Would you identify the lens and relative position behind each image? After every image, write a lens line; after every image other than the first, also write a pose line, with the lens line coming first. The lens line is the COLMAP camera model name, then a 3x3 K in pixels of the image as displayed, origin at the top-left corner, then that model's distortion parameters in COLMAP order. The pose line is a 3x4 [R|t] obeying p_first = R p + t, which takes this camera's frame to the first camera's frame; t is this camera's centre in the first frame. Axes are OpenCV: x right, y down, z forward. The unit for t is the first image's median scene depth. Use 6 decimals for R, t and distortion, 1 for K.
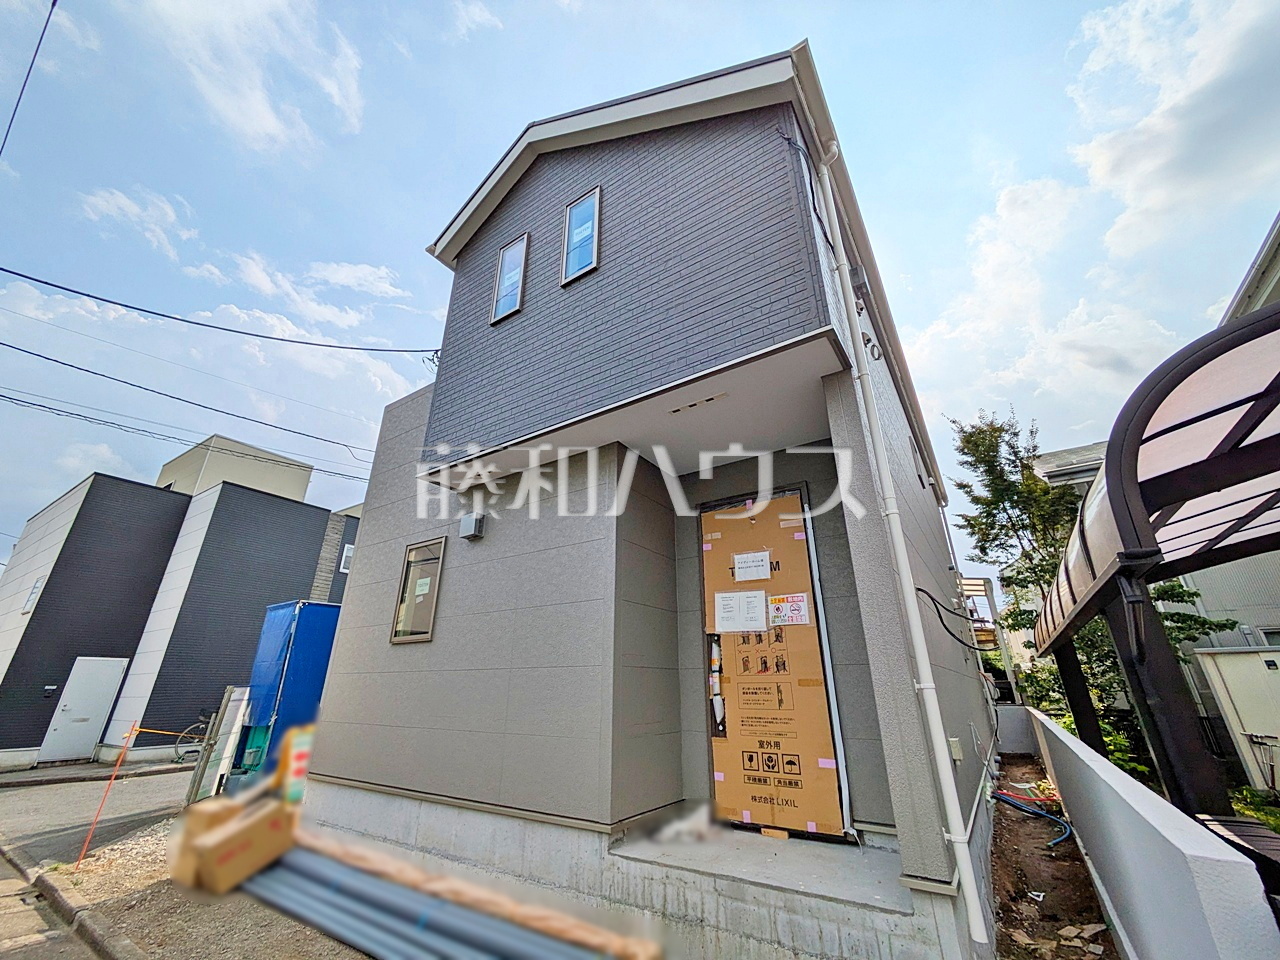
lens RADIAL K [[506.1, 0, 638.0], [0, 506.1, 479.4], [0, 0, 1]] dist [-0.000464, 0.000098]
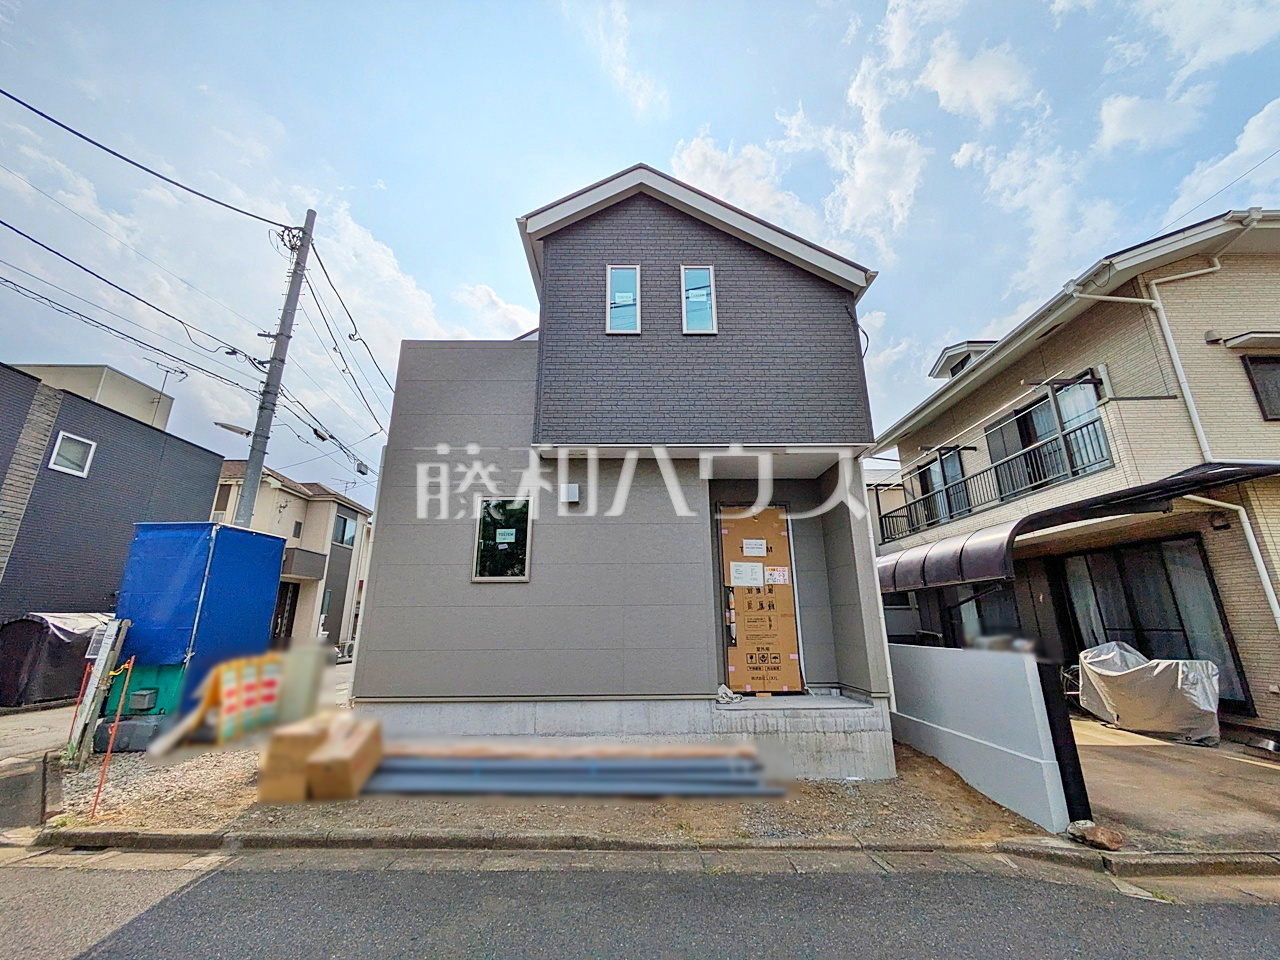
lens RADIAL K [[506.1, 0, 638.0], [0, 506.1, 479.4], [0, 0, 1]] dist [-0.000464, 0.000098]
pose [[0.820876, 0.152773, 0.550294, -1.077216], [-0.212716, 0.976014, 0.046349, -0.042675], [-0.530014, -0.155103, 0.833684, -0.143105]]
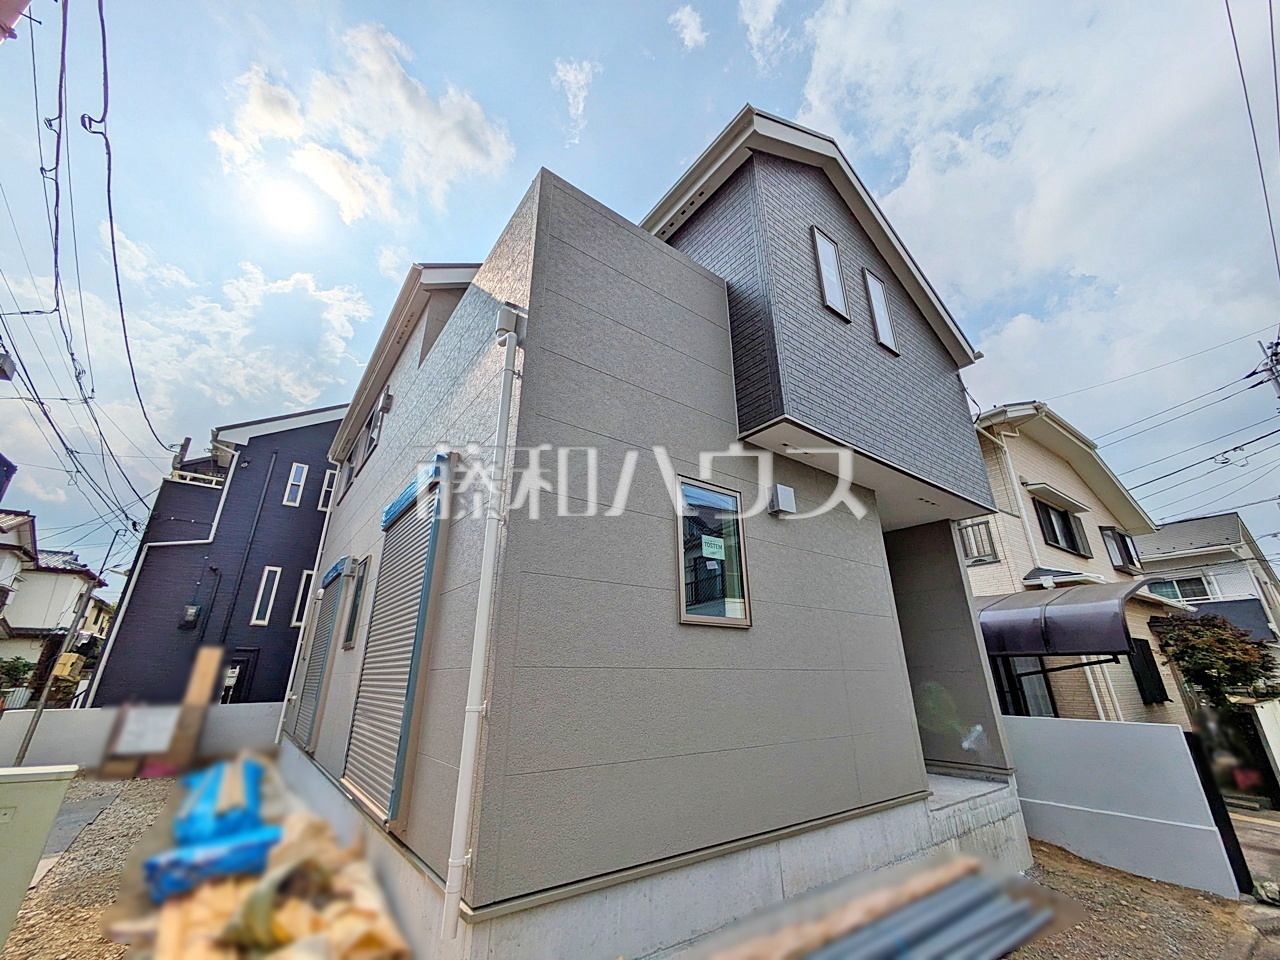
lens RADIAL K [[508.9, 0, 634.2], [0, 508.9, 475.9], [0, 0, 1]] dist [-0.001610, -0.000015]
pose [[0.328549, 0.347325, 0.878306, -1.441220], [-0.362212, 0.905162, -0.222452, 0.411125], [-0.872272, -0.245046, 0.423195, 1.060067]]
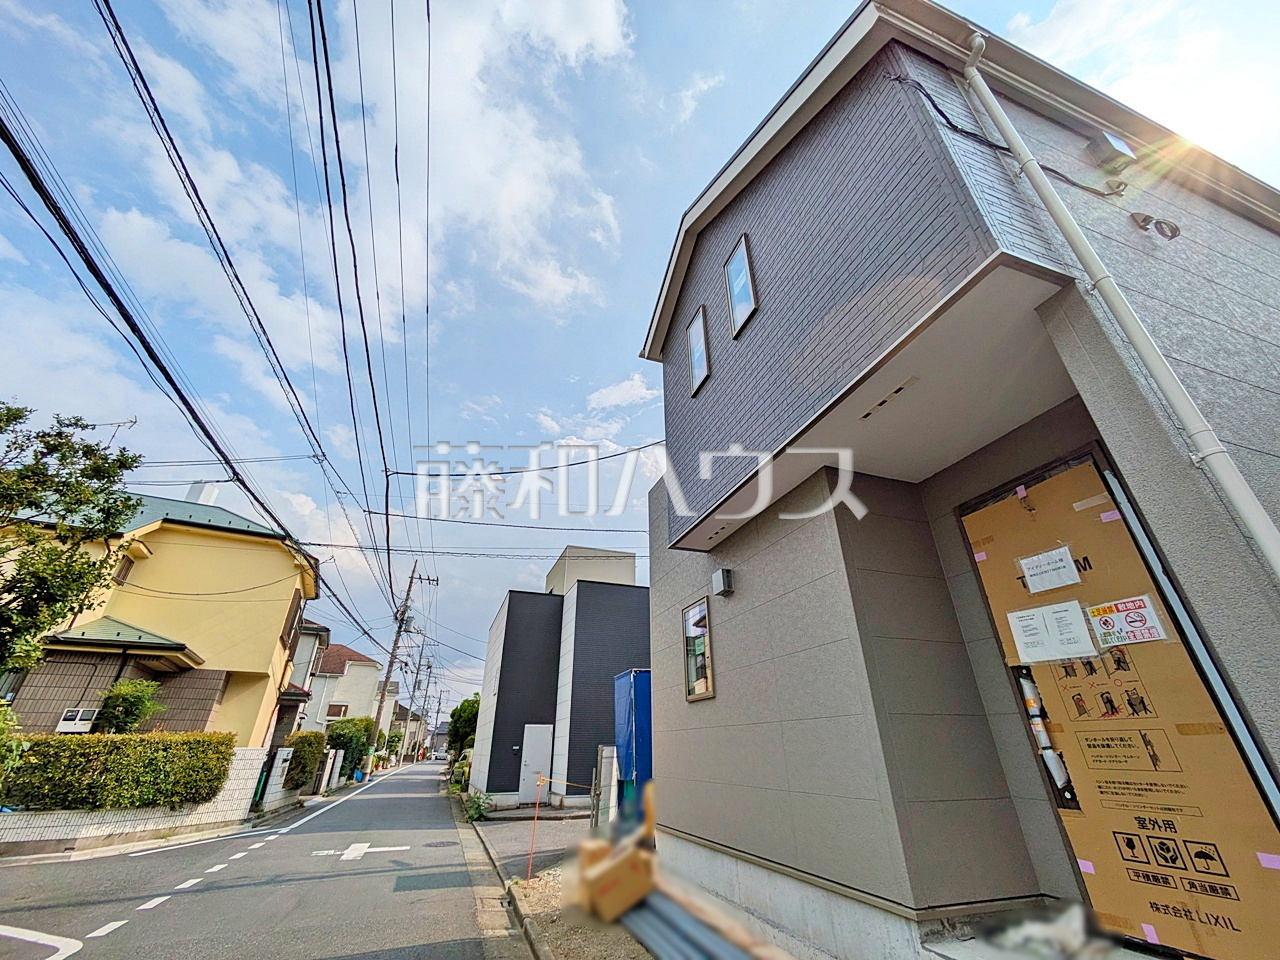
lens RADIAL K [[503.5, 0, 635.6], [0, 503.5, 479.5], [0, 0, 1]] dist [-0.001145, 0.001234]
pose [[0.797269, -0.287059, -0.530999, 0.179675], [0.232932, 0.957857, -0.168084, 0.025784], [0.556871, 0.010322, 0.830535, 0.033760]]
